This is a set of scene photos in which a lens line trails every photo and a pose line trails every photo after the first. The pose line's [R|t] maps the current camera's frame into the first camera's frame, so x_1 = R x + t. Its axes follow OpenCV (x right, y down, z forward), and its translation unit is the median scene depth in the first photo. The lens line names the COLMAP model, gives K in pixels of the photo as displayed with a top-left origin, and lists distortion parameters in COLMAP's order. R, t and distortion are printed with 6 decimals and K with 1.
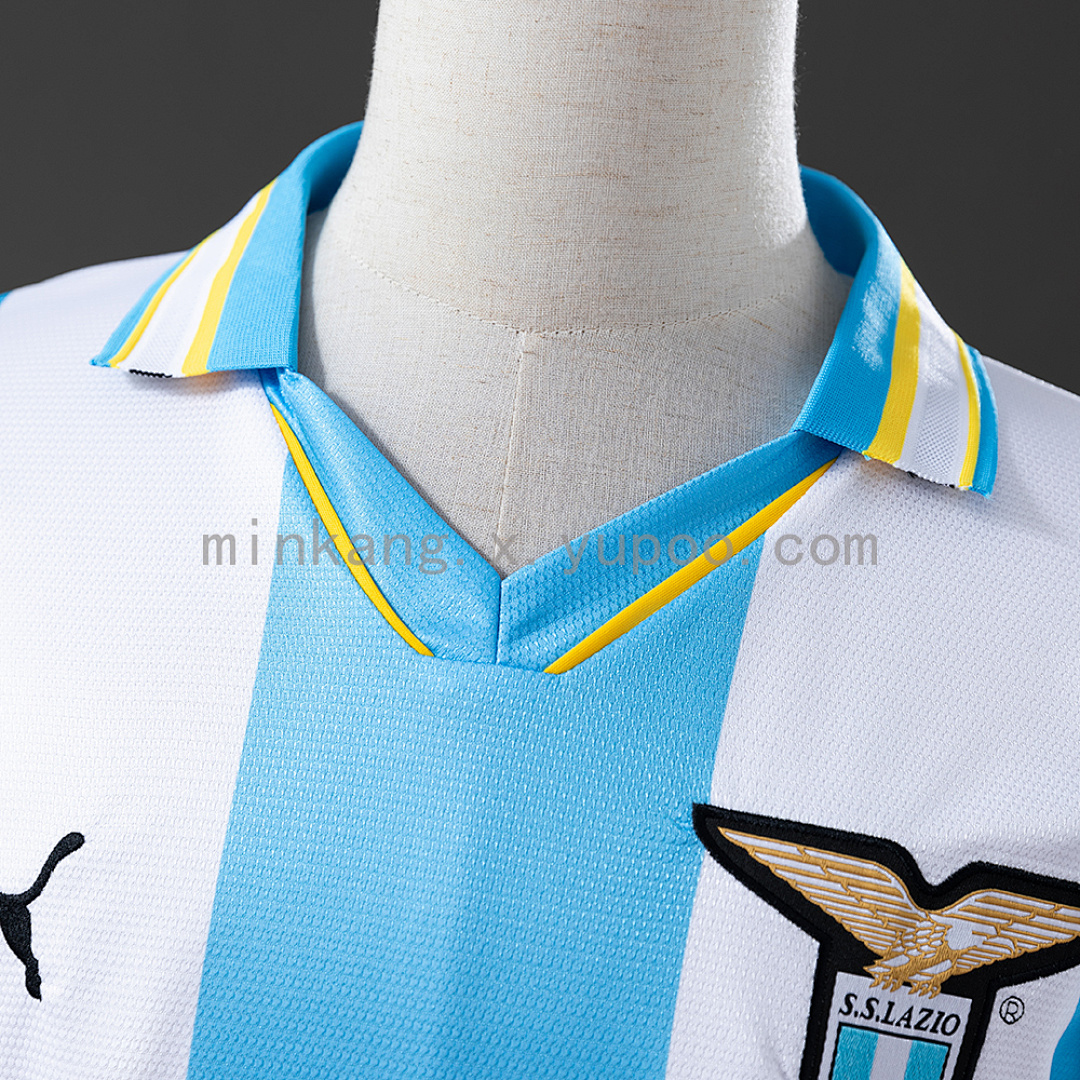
lens RADIAL K [[2759.8, 0, 540.0], [0, 2759.8, 540.0], [0, 0, 1]] dist [-0.010304, -0.228897]
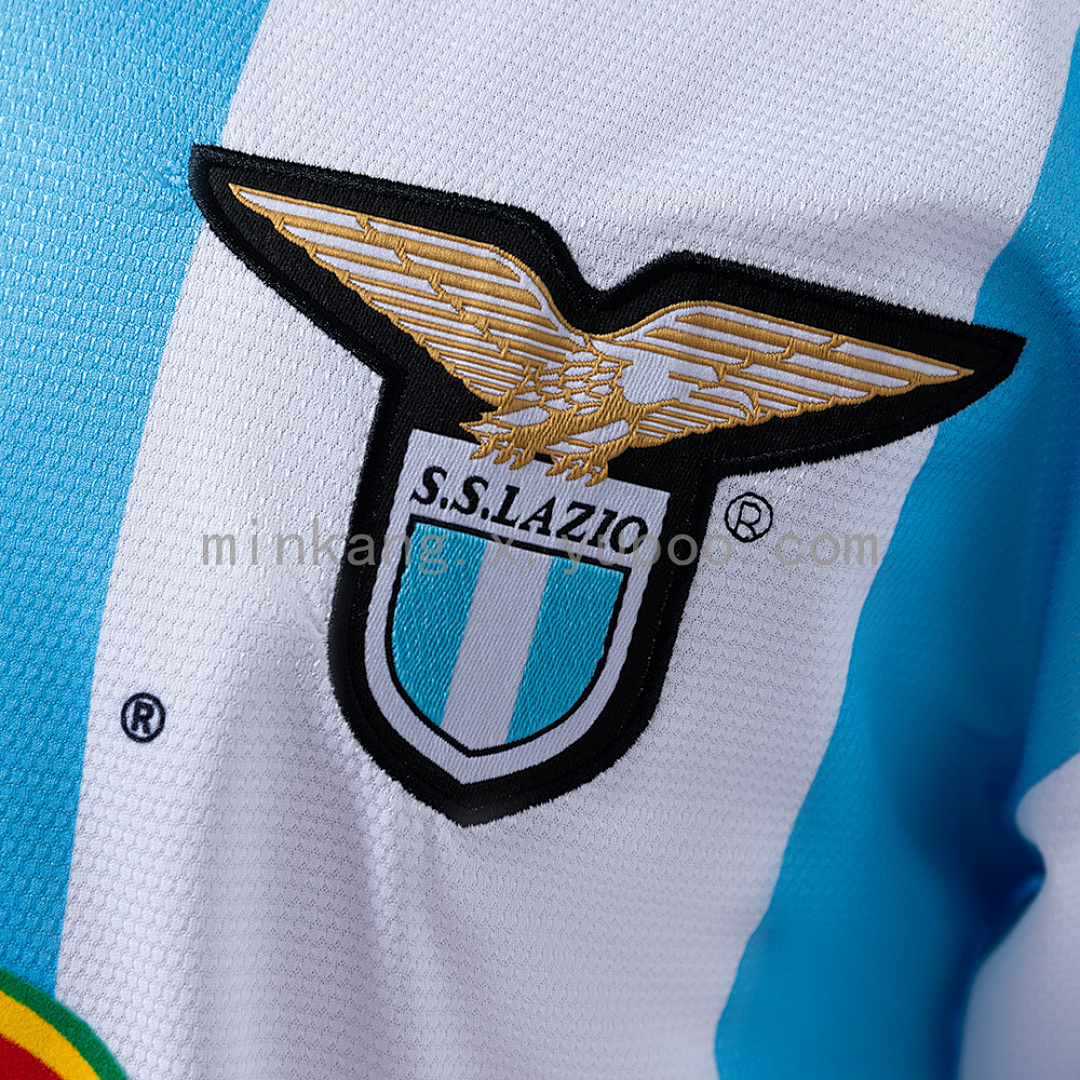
lens RADIAL K [[2759.8, 0, 540.0], [0, 2759.8, 540.0], [0, 0, 1]] dist [-0.010304, -0.228897]
pose [[0.971961, 0.023434, -0.233970, 0.267460], [-0.010522, 0.998359, 0.056285, 0.145665], [0.234905, -0.052245, 0.970613, 0.439441]]
